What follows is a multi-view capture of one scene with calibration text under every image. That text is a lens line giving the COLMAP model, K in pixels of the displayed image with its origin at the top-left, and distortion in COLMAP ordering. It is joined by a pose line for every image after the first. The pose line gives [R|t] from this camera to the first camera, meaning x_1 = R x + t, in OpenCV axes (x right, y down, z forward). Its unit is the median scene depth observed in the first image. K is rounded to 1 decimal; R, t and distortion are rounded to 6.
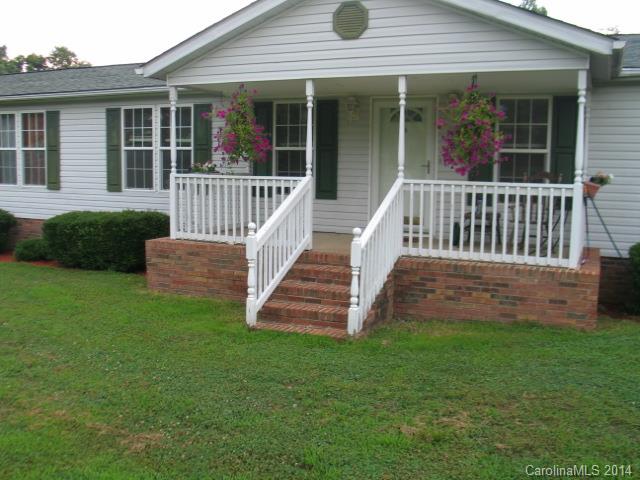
lens RADIAL K [[656.7, 0, 320.1], [0, 656.7, 238.8], [0, 0, 1]] dist [-0.085265, 0.000000]
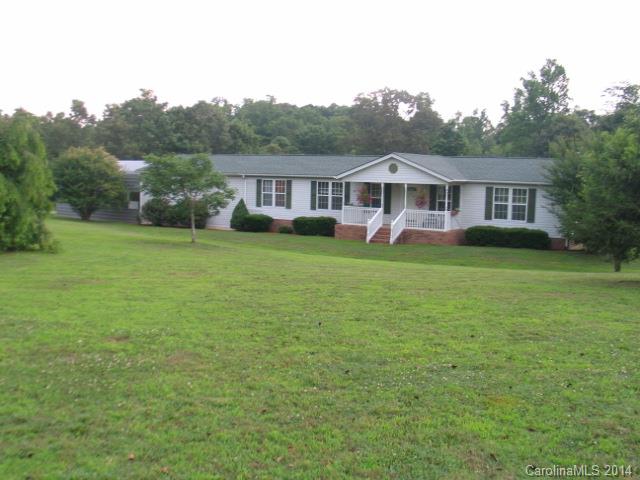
lens RADIAL K [[669.1, 0, 322.7], [0, 669.1, 237.6], [0, 0, 1]] dist [-0.122113, 0.000000]
pose [[0.994280, 0.018705, -0.105155, 0.035765], [-0.021029, 0.999557, -0.021041, 0.111822], [0.104715, 0.023132, 0.994233, -1.956670]]
